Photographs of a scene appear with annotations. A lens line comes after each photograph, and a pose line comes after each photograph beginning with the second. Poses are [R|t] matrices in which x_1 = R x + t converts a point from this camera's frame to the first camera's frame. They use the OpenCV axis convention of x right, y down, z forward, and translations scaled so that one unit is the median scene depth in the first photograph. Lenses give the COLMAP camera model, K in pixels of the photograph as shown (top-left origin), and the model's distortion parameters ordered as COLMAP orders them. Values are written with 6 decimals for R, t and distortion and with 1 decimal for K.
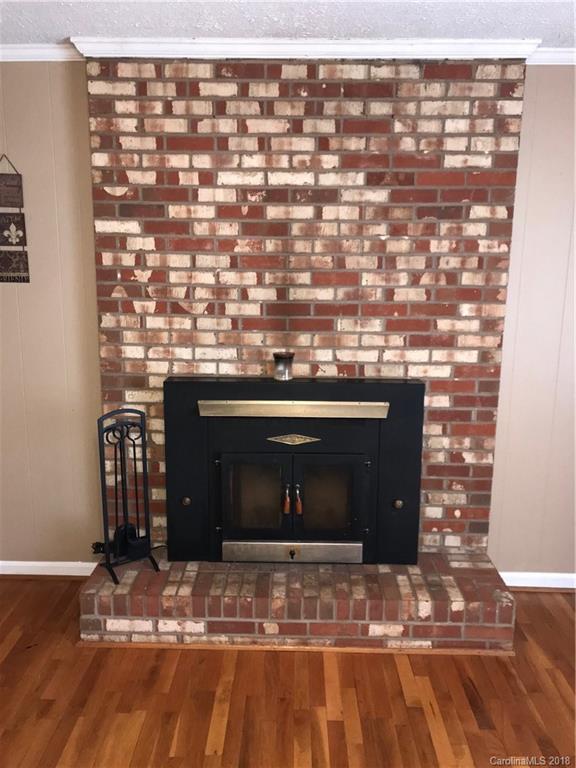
lens RADIAL K [[625.9, 0, 281.3], [0, 625.9, 388.3], [0, 0, 1]] dist [0.019325, -0.023093]
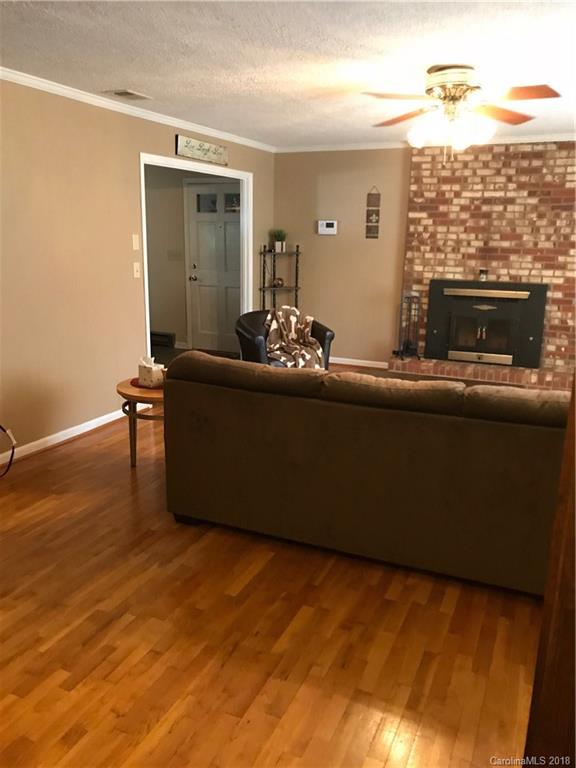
lens RADIAL K [[625.9, 0, 282.5], [0, 625.9, 386.5], [0, 0, 1]] dist [0.019325, -0.023093]
pose [[0.918716, 0.099777, -0.382106, 0.250658], [-0.088671, 0.994970, 0.046613, 0.333840], [0.384835, -0.008943, 0.922942, -1.438236]]
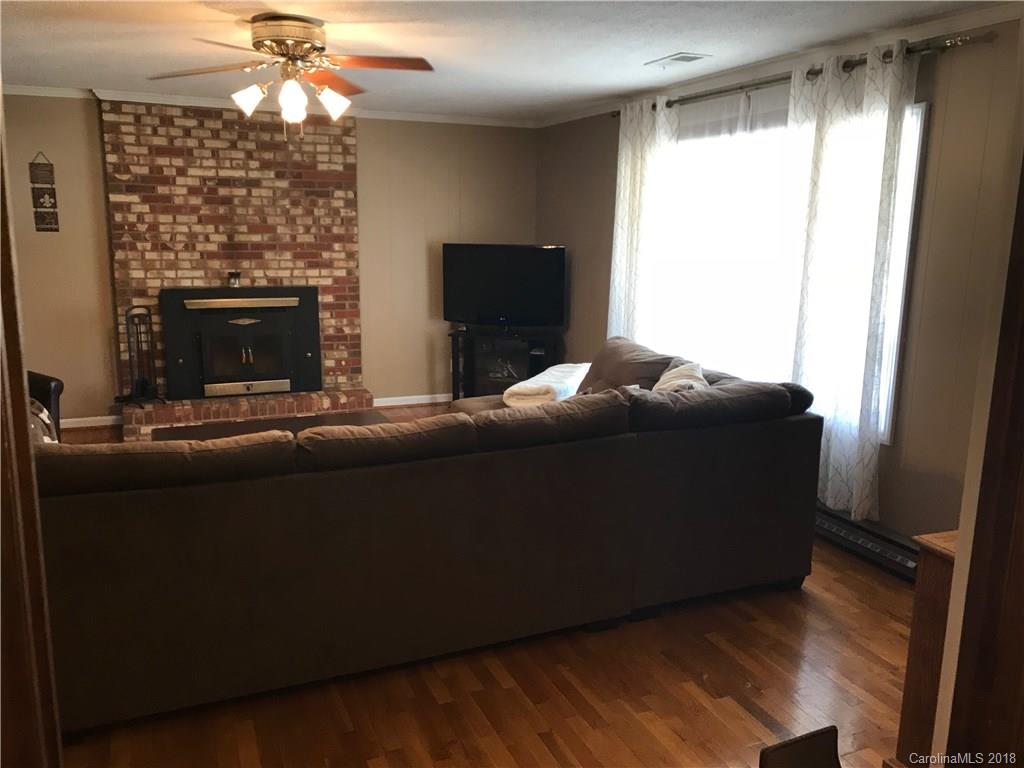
lens RADIAL K [[834.5, 0, 519.5], [0, 834.5, 387.3], [0, 0, 1]] dist [0.019325, -0.023093]
pose [[0.910773, -0.074681, 0.406098, -0.244821], [0.078454, 0.996890, 0.007375, 0.311109], [-0.405386, 0.025143, 0.913800, -1.451510]]
